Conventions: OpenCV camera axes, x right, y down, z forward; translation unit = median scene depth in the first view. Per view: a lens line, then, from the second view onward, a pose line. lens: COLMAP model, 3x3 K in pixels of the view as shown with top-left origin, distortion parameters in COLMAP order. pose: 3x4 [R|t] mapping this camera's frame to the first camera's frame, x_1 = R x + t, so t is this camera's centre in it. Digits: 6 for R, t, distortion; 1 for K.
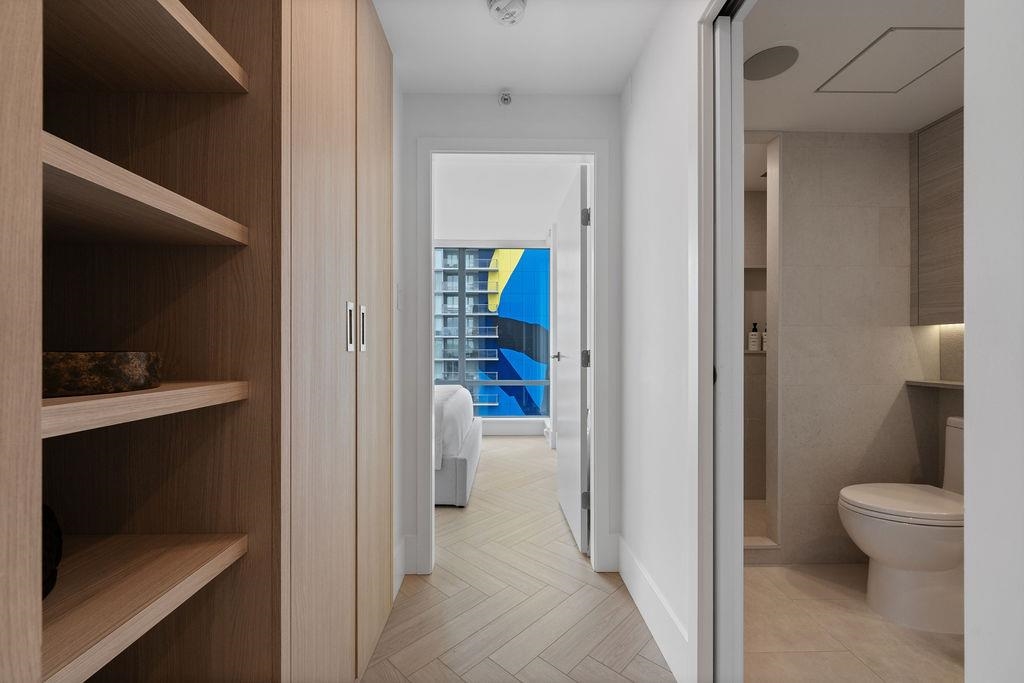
lens RADIAL K [[416.9, 0, 507.5], [0, 416.9, 346.5], [0, 0, 1]] dist [-0.000630, -0.000484]
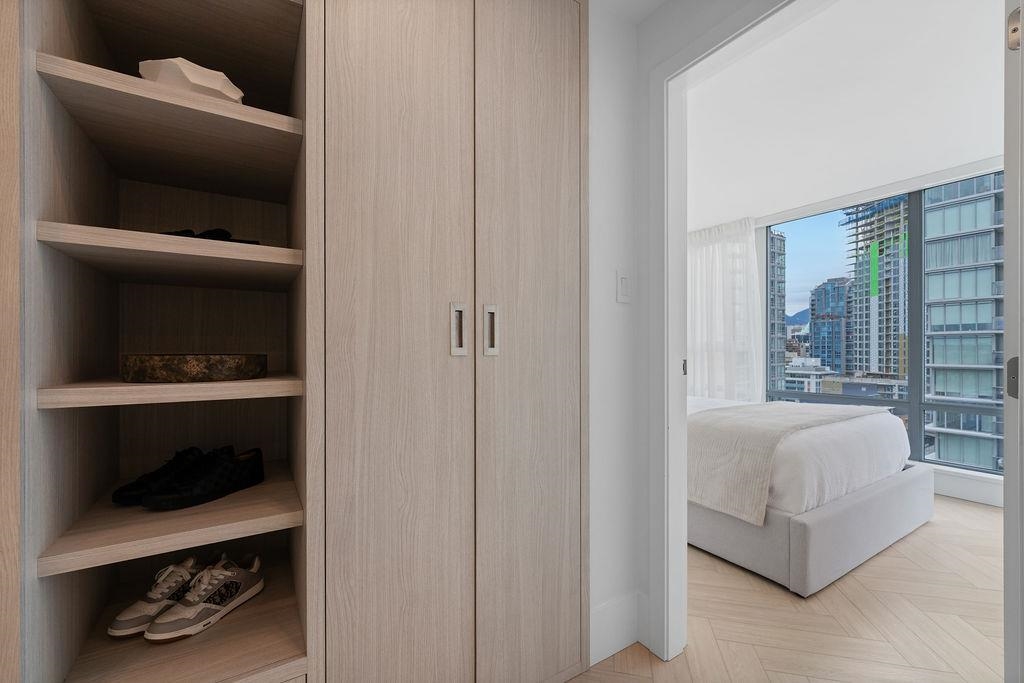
lens RADIAL K [[416.9, 0, 507.5], [0, 416.9, 346.5], [0, 0, 1]] dist [-0.000630, -0.000484]
pose [[0.512315, -0.003279, -0.858791, 0.738750], [0.002963, 0.999994, -0.002050, -0.010376], [0.858792, -0.001494, 0.512322, 0.962430]]
